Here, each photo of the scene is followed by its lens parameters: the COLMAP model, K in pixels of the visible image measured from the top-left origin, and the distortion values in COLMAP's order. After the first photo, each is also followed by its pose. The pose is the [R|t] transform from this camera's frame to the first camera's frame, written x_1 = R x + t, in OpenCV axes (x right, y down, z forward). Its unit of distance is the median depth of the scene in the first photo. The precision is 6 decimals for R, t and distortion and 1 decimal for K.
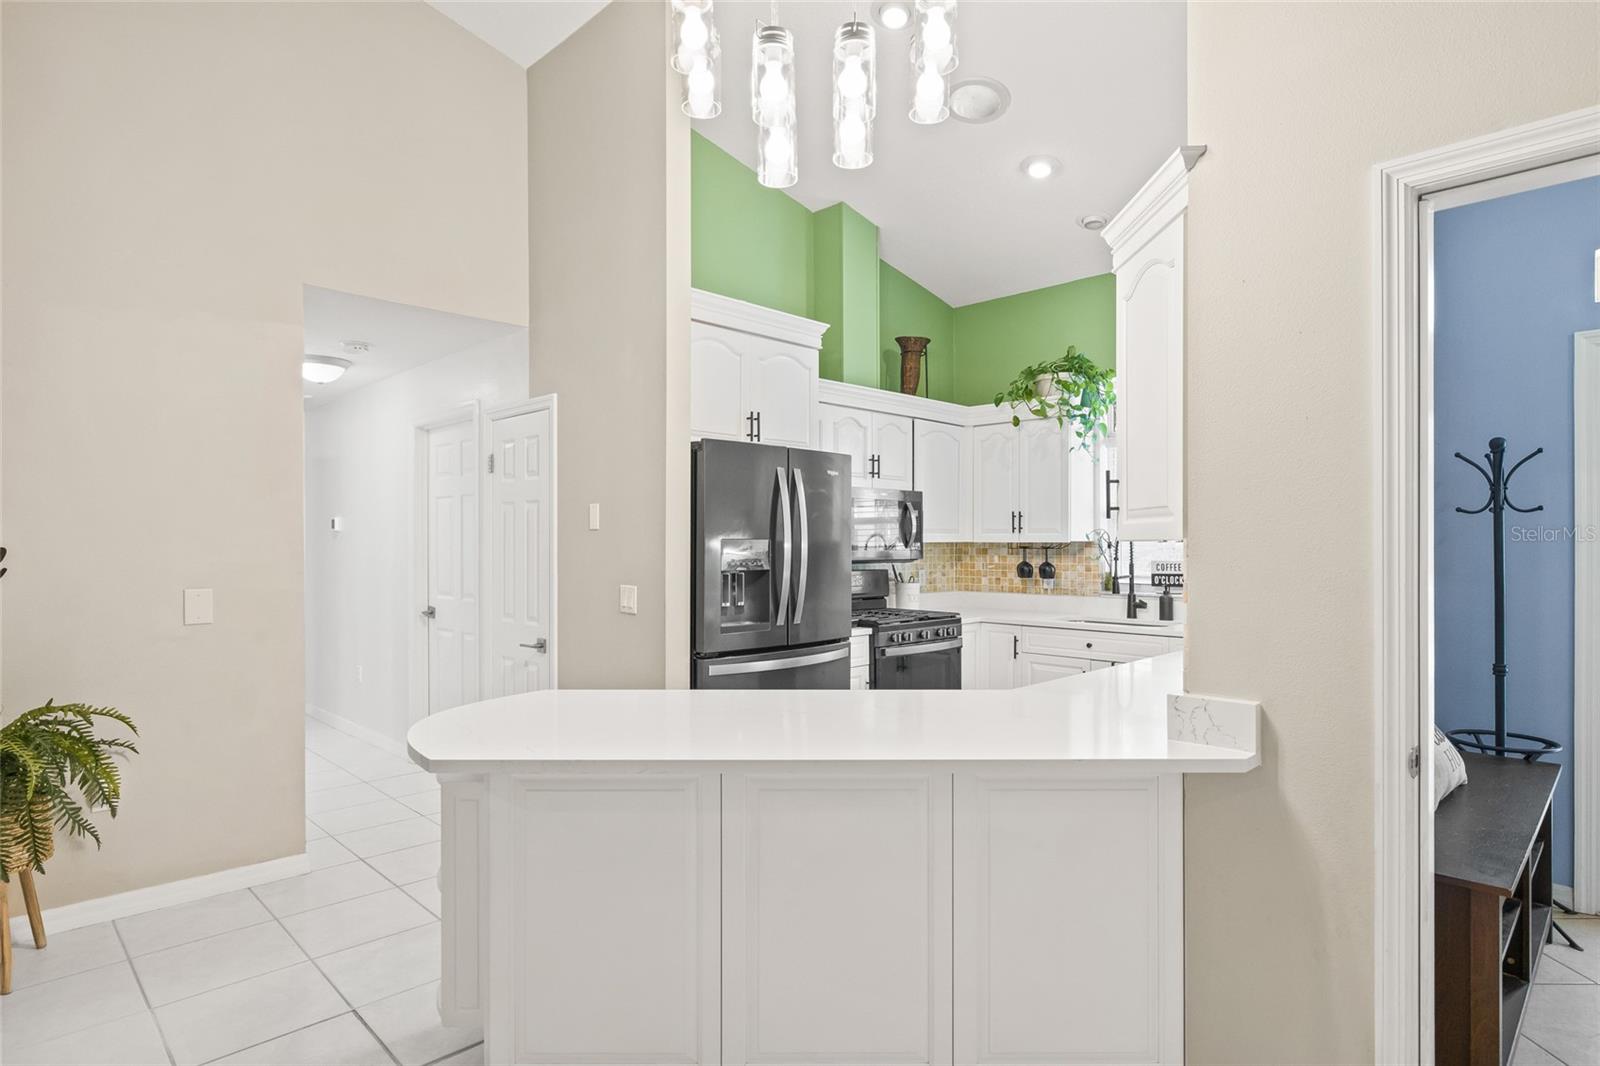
lens RADIAL K [[858.0, 0, 801.4], [0, 858.0, 538.2], [0, 0, 1]] dist [-0.007077, -0.000030]
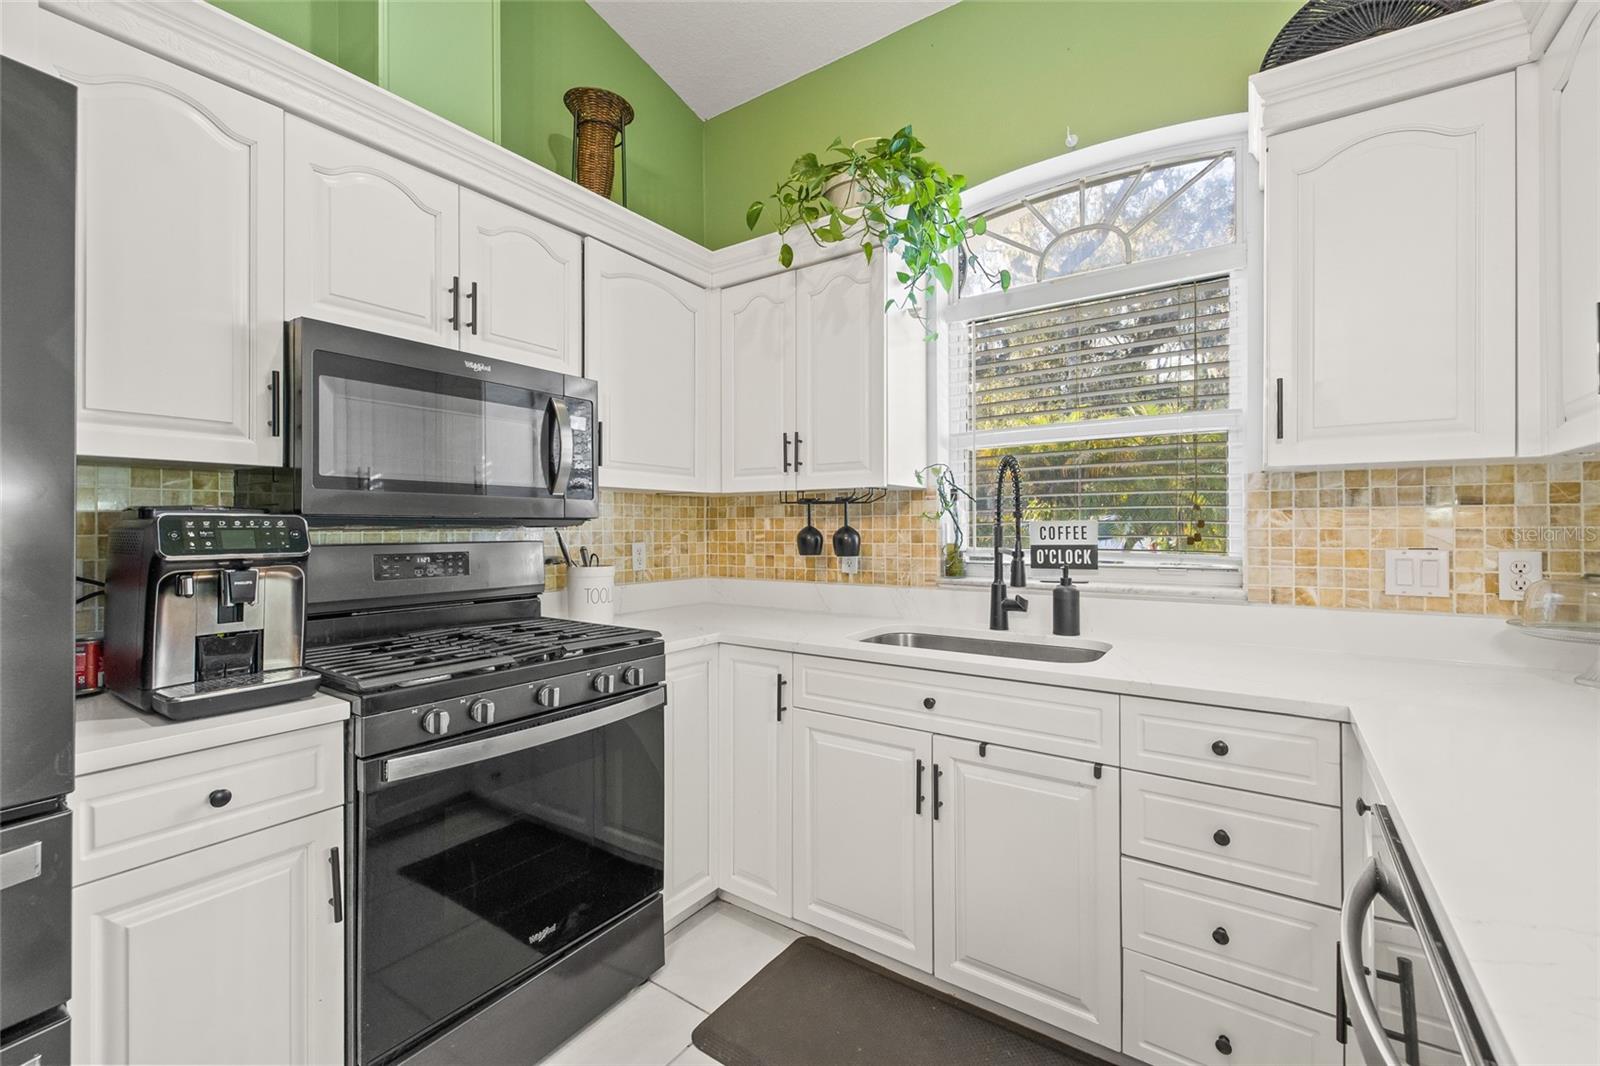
lens RADIAL K [[673.6, 0, 796.6], [0, 673.6, 523.2], [0, 0, 1]] dist [0.006389, 0.000135]
pose [[0.984171, -0.001333, 0.177218, 0.181825], [0.001659, 0.999997, -0.001688, 0.027216], [-0.177216, 0.001956, 0.984170, 0.590237]]
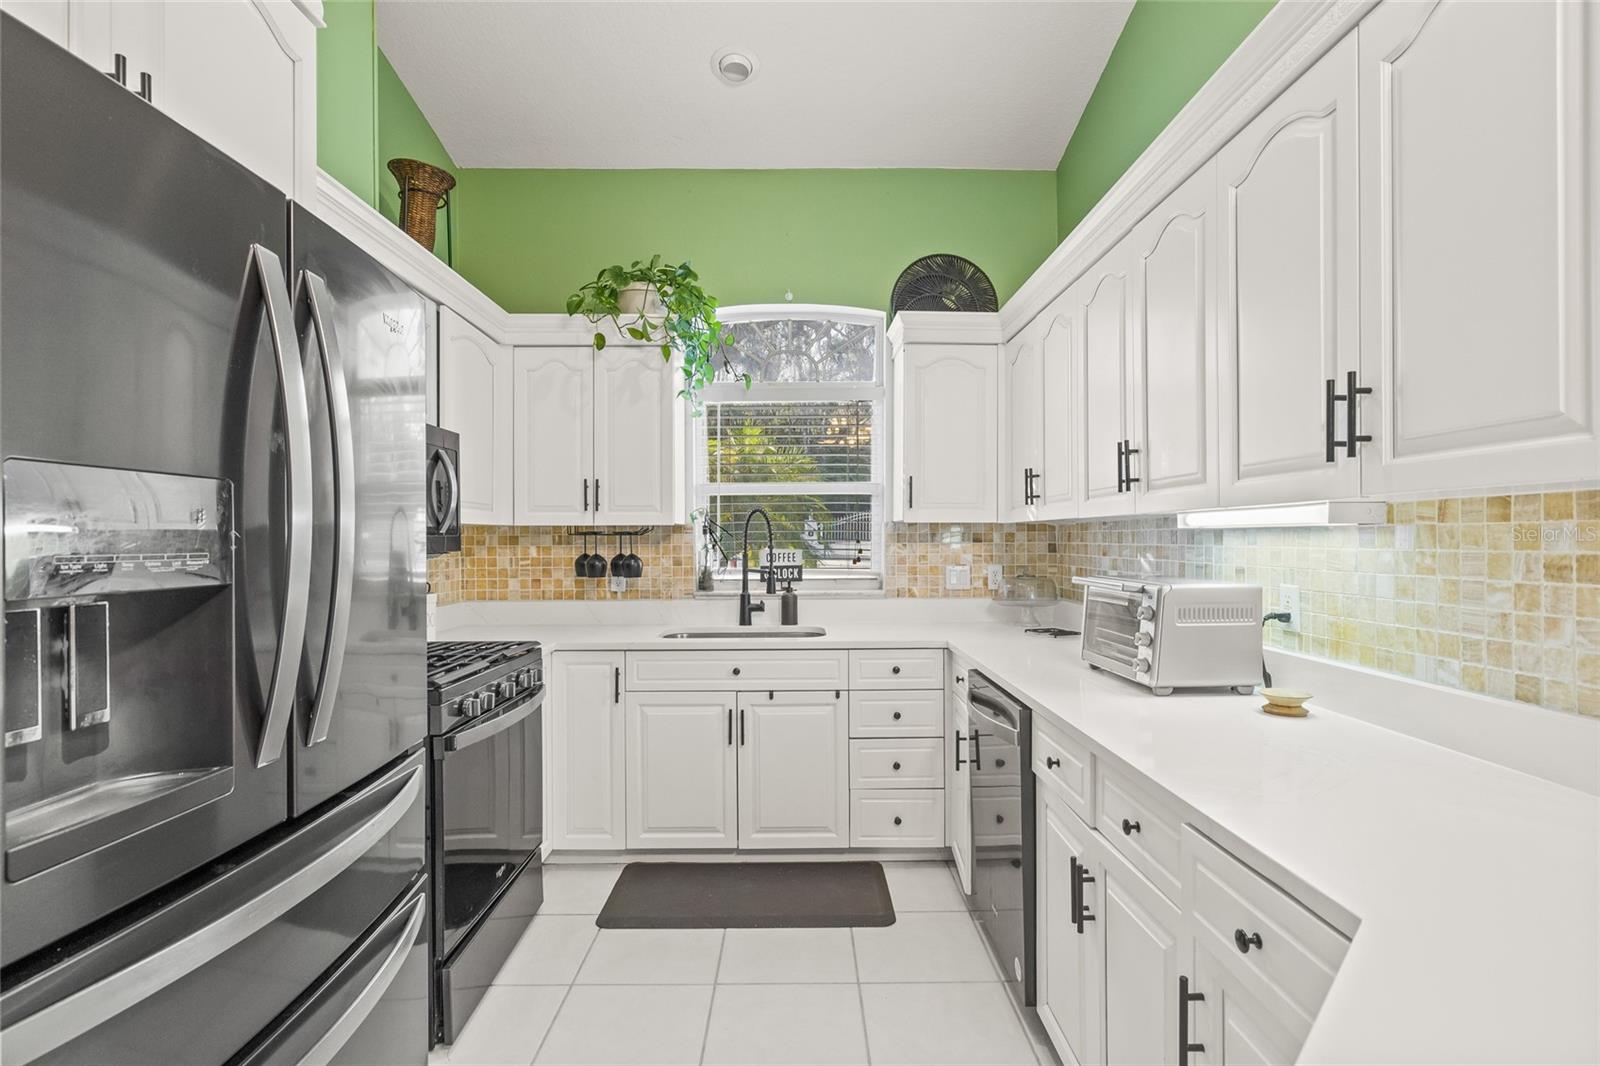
lens RADIAL K [[759.1, 0, 803.3], [0, 759.1, 539.0], [0, 0, 1]] dist [0.001681, 0.000207]
pose [[0.699141, -0.001460, 0.714982, -0.059685], [-0.000367, 0.999997, 0.002402, 0.014448], [-0.714983, -0.001942, 0.699139, 0.473608]]
